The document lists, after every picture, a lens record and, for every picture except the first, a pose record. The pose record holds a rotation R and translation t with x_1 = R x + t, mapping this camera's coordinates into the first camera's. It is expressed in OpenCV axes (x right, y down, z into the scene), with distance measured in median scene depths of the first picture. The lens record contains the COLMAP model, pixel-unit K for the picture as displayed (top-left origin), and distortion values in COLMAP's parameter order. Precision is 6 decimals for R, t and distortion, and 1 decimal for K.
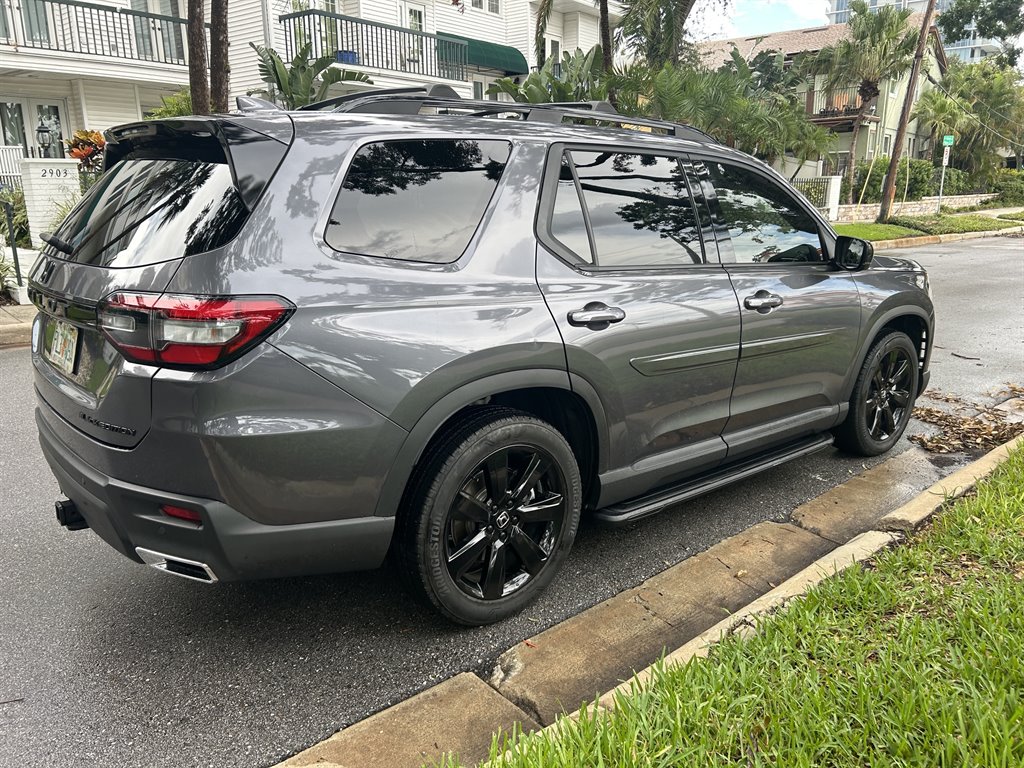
lens RADIAL K [[761.3, 0, 508.2], [0, 761.3, 369.1], [0, 0, 1]] dist [0.012850, -0.004190]
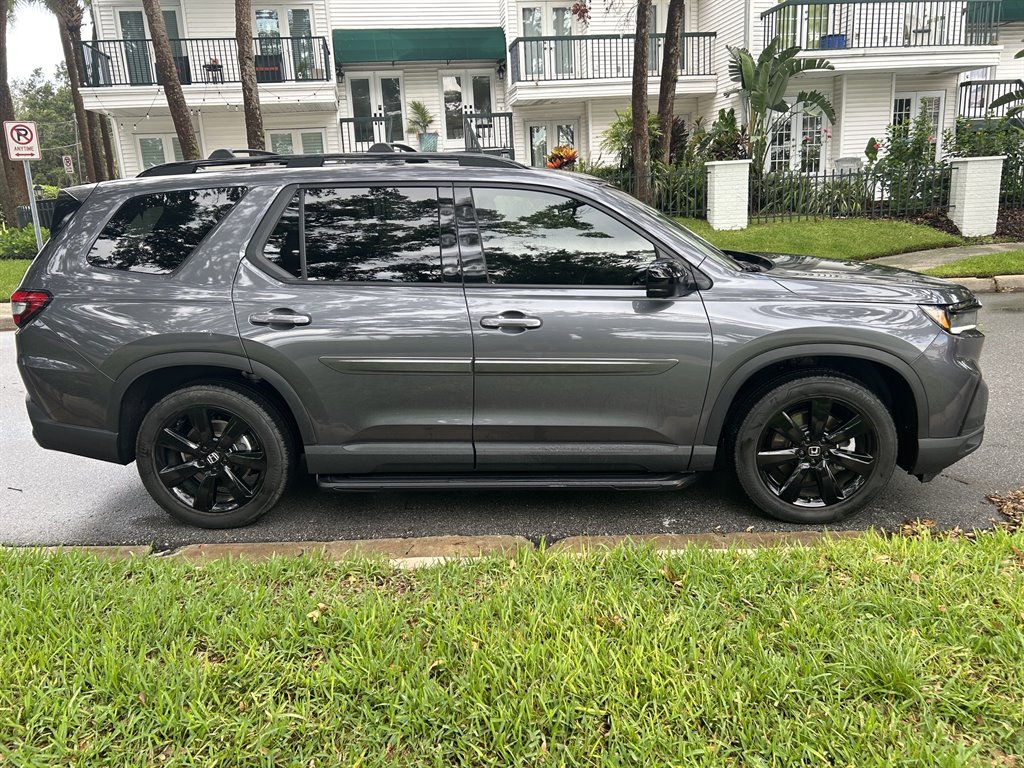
lens RADIAL K [[761.3, 0, 508.2], [0, 761.3, 369.1], [0, 0, 1]] dist [0.012850, -0.004190]
pose [[0.738743, 0.119261, -0.663352, 0.184023], [-0.110827, 0.992318, 0.054982, -0.014625], [0.664813, 0.032900, 0.746285, 0.042094]]
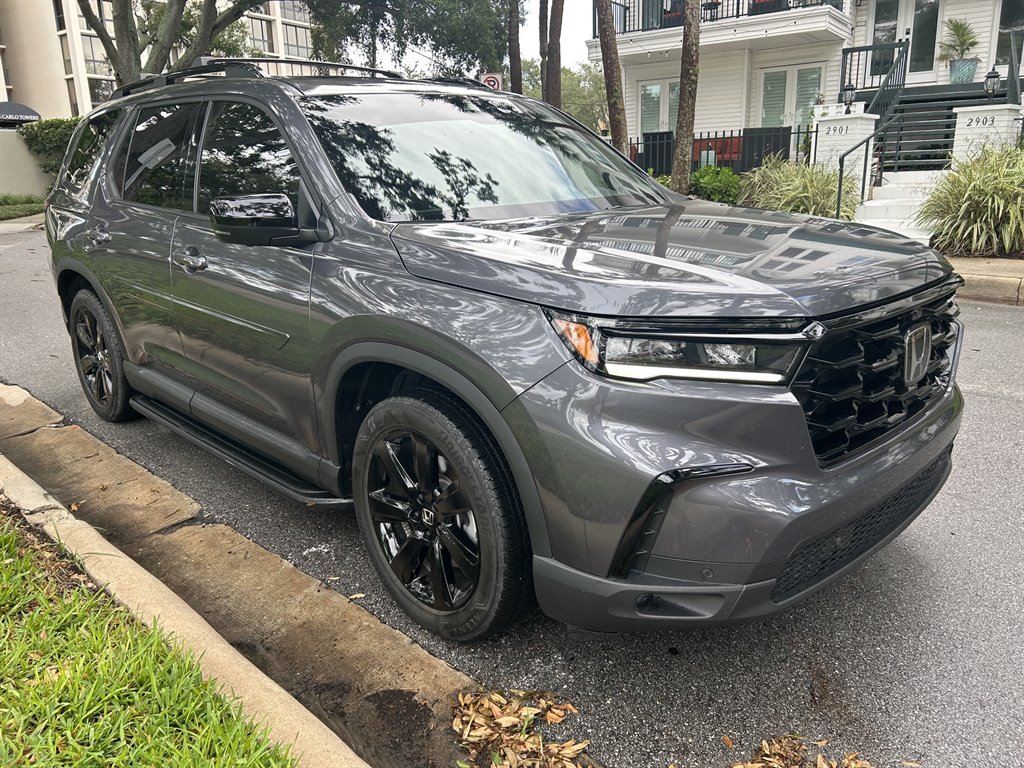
lens RADIAL K [[761.3, 0, 508.2], [0, 761.3, 369.1], [0, 0, 1]] dist [0.012850, -0.004190]
pose [[0.083828, 0.254244, -0.963500, 0.228623], [-0.196697, 0.952101, 0.234122, -0.046124], [0.976874, 0.169892, 0.129822, 0.229440]]
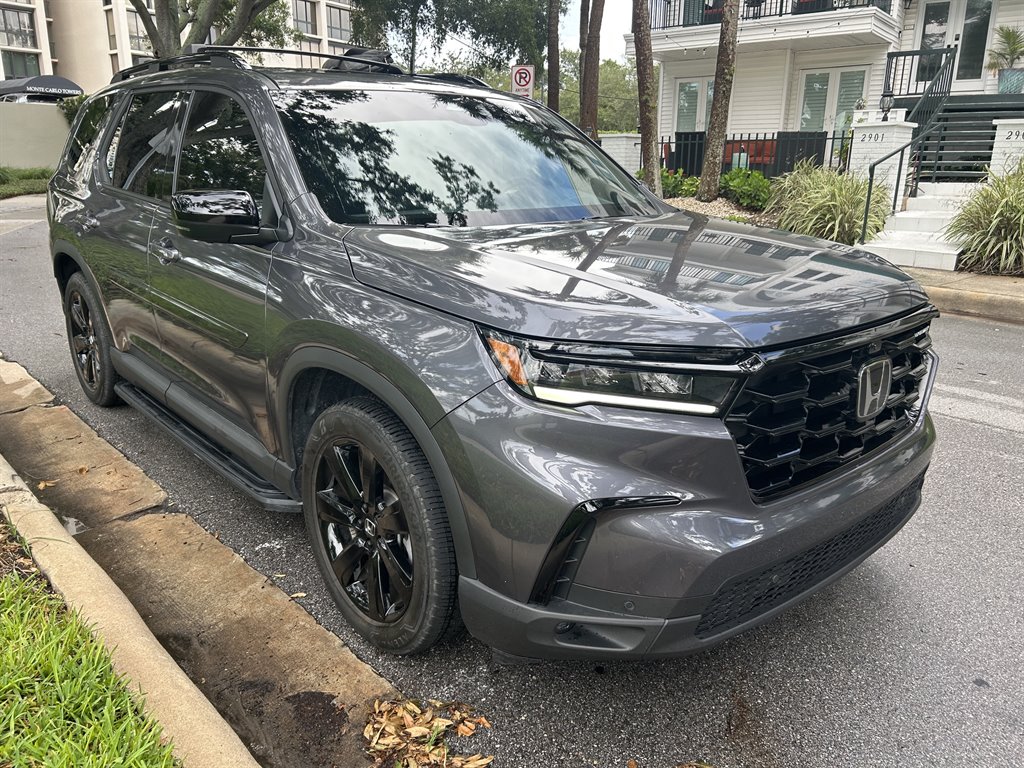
lens RADIAL K [[760.9, 0, 512.0], [0, 760.9, 384.0], [0, 0, 1]] dist [0.011867, -0.009541]
pose [[0.037681, 0.285244, -0.957714, 0.227940], [-0.235391, 0.933959, 0.268907, -0.052025], [0.971170, 0.215305, 0.102336, 0.242688]]
